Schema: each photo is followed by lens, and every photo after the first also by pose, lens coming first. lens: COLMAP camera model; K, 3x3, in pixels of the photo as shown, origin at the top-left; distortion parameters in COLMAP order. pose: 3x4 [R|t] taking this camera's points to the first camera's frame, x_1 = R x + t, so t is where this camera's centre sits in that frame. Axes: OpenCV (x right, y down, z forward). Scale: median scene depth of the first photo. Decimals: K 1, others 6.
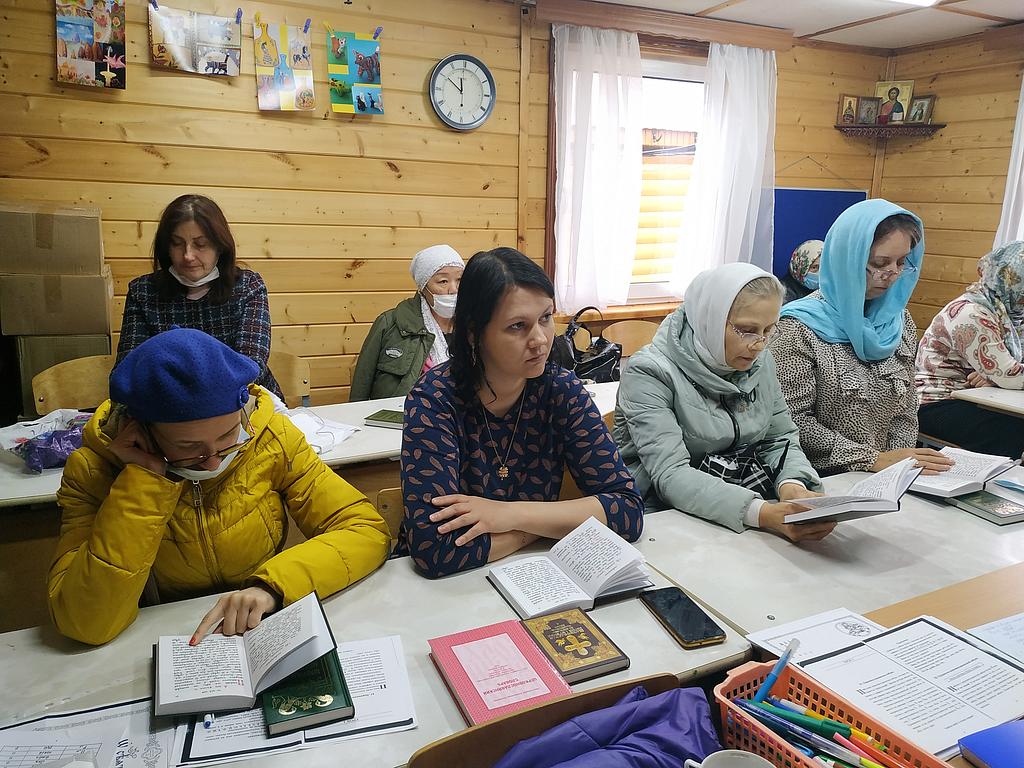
lens RADIAL K [[754.1, 0, 514.9], [0, 754.1, 381.1], [0, 0, 1]] dist [-0.005628, -0.004768]
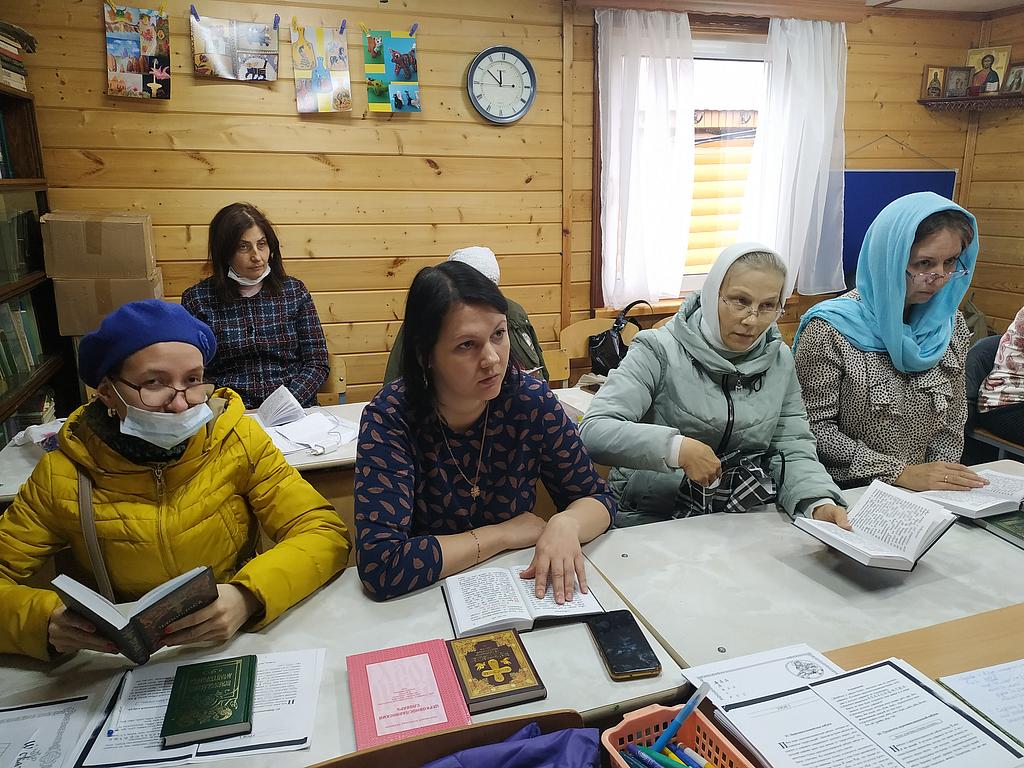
lens RADIAL K [[751.8, 0, 508.1], [0, 751.8, 382.9], [0, 0, 1]] dist [-0.003799, -0.006861]
pose [[0.990067, 0.004545, -0.140521, 0.080021], [-0.002275, 0.999864, 0.016312, -0.010224], [0.140576, -0.015831, 0.989943, 0.022915]]
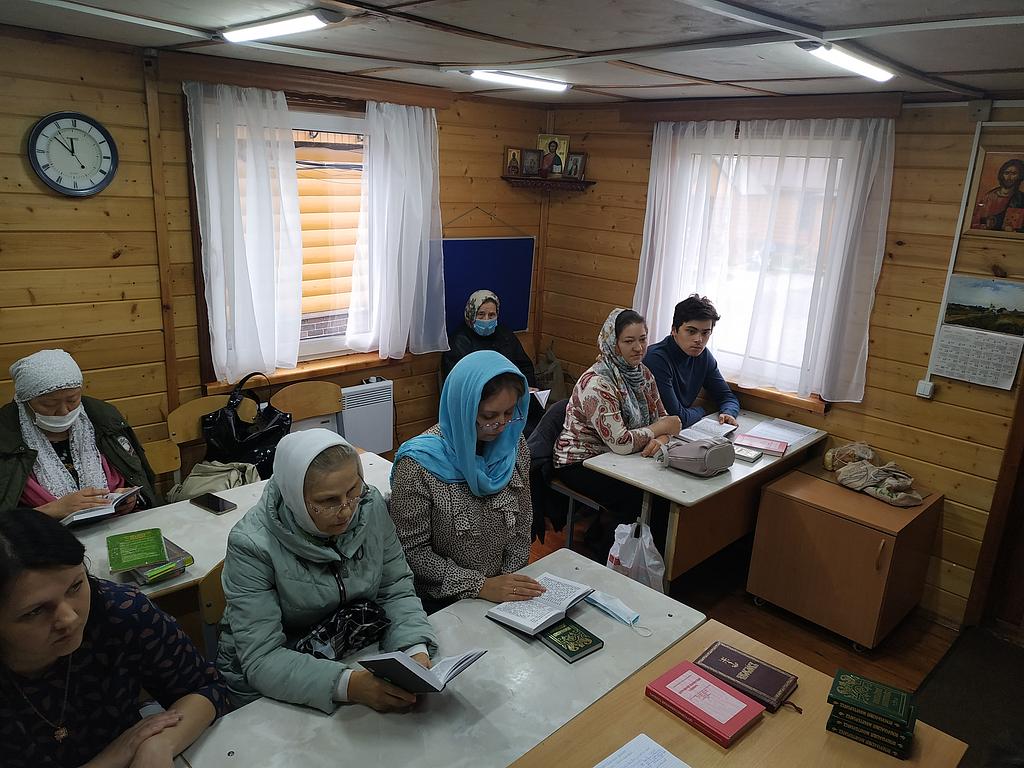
lens RADIAL K [[757.7, 0, 511.7], [0, 757.7, 386.2], [0, 0, 1]] dist [0.057717, -0.080975]
pose [[0.944206, -0.057436, 0.324310, 0.108821], [0.041029, 0.997519, 0.057209, -0.147566], [-0.326791, -0.040711, 0.944219, -0.016523]]
